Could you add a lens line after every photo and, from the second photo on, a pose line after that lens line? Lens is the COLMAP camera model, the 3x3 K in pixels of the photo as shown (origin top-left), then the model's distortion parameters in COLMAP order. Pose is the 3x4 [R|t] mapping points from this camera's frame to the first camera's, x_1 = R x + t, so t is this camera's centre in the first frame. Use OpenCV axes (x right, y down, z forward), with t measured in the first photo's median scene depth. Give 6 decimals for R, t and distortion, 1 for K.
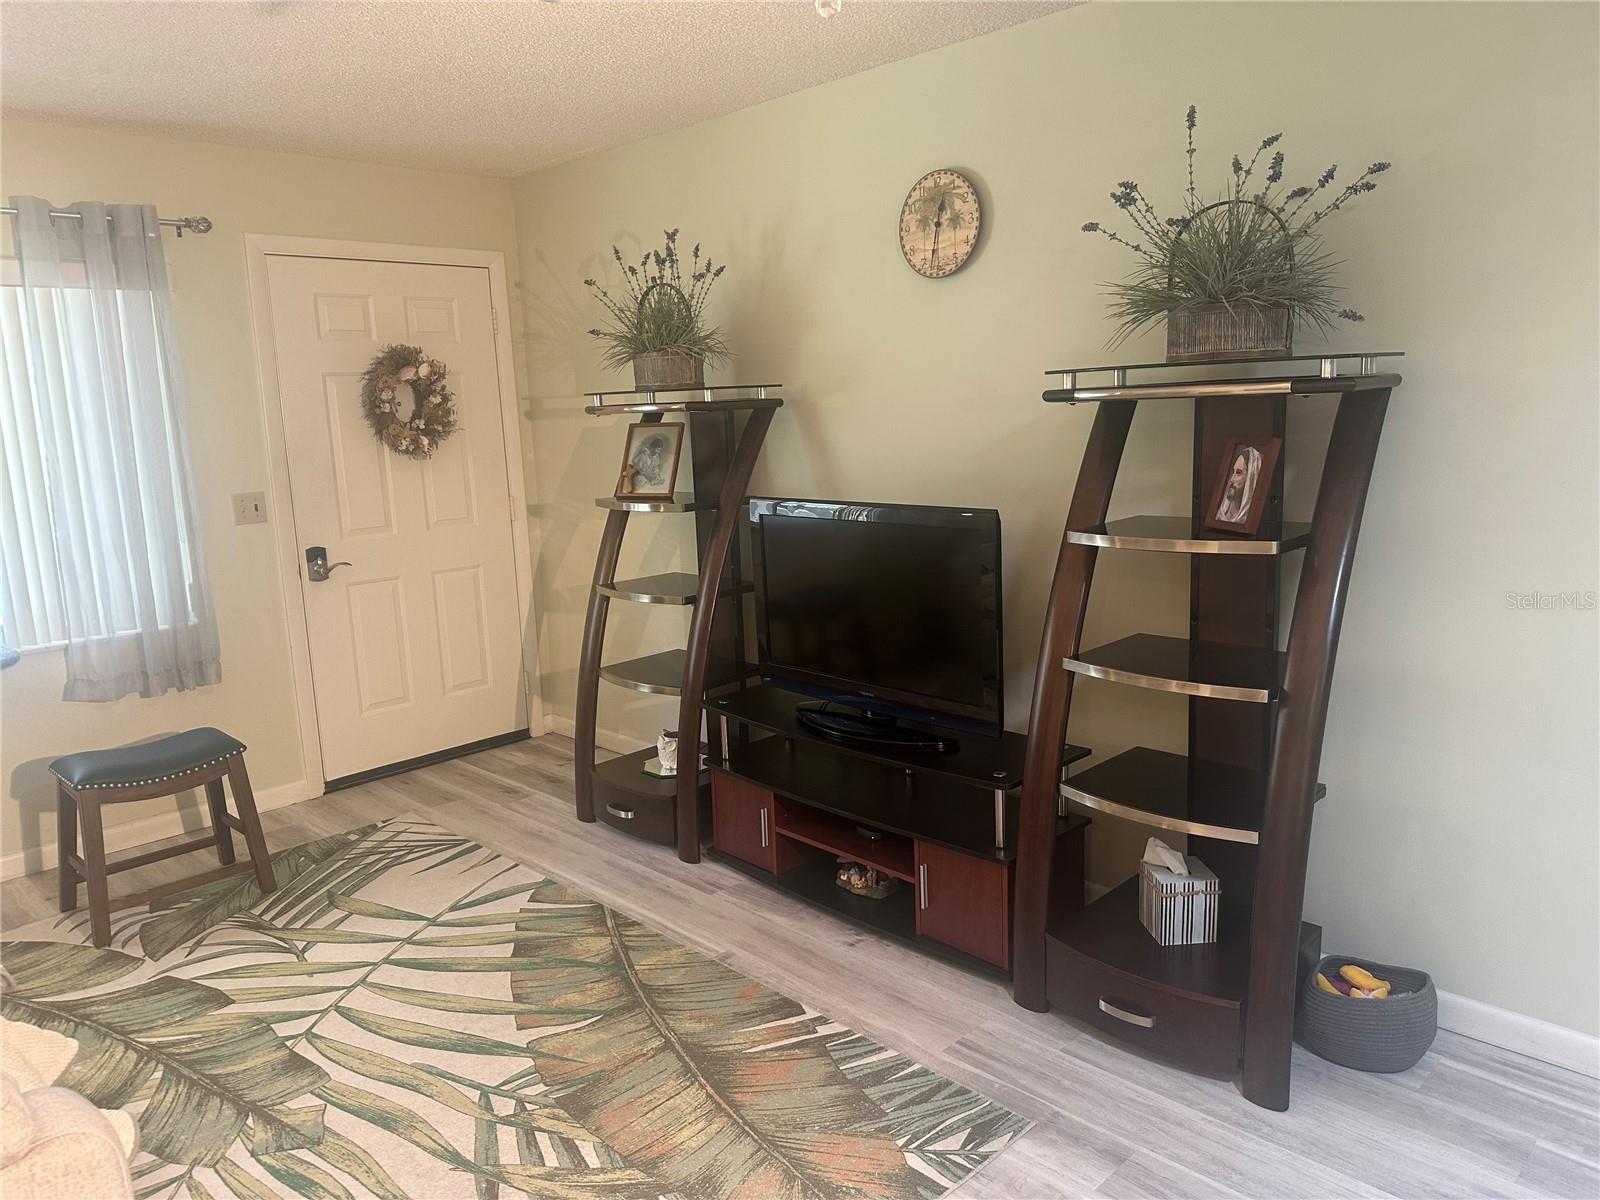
lens RADIAL K [[1119.8, 0, 801.8], [0, 1119.8, 580.1], [0, 0, 1]] dist [0.095449, -0.143134]
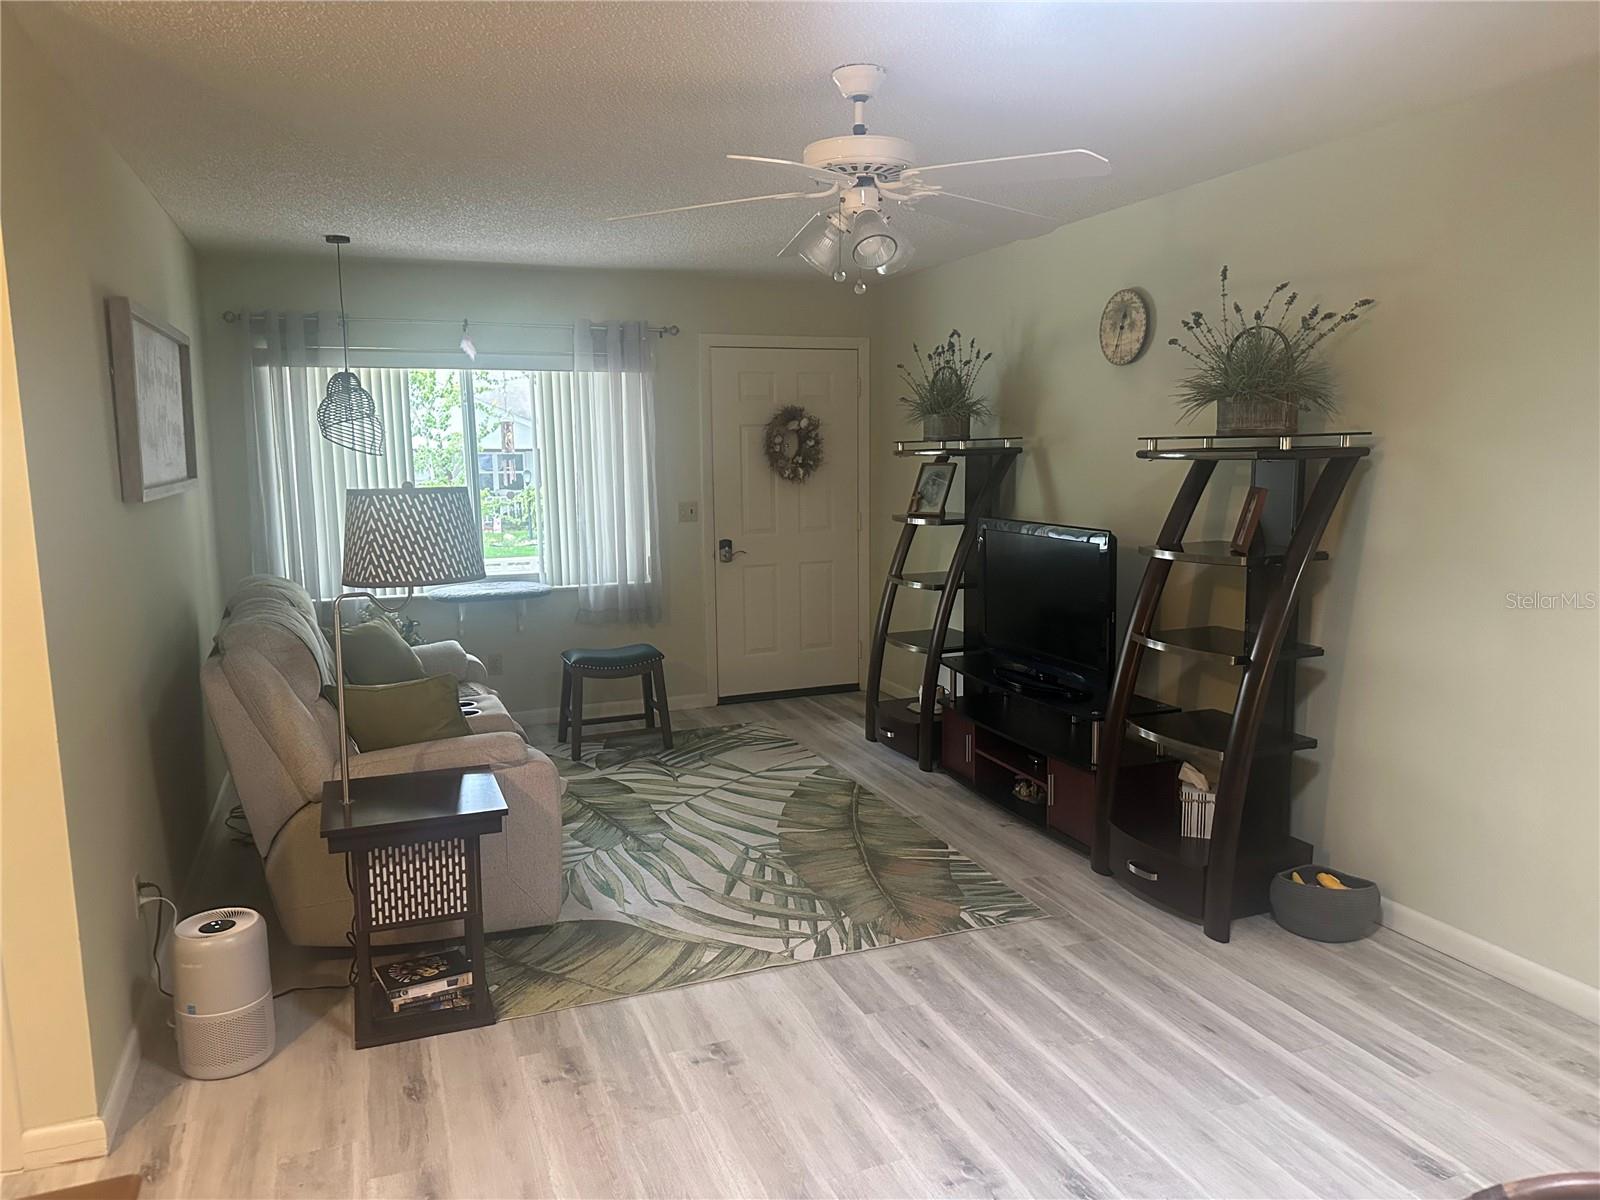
lens RADIAL K [[1119.8, 0, 801.8], [0, 1119.8, 580.1], [0, 0, 1]] dist [0.095449, -0.143134]
pose [[0.915570, 0.072199, -0.395625, 0.347401], [-0.083668, 0.996424, -0.011786, 0.045284], [0.393360, 0.043892, 0.918336, -0.435959]]
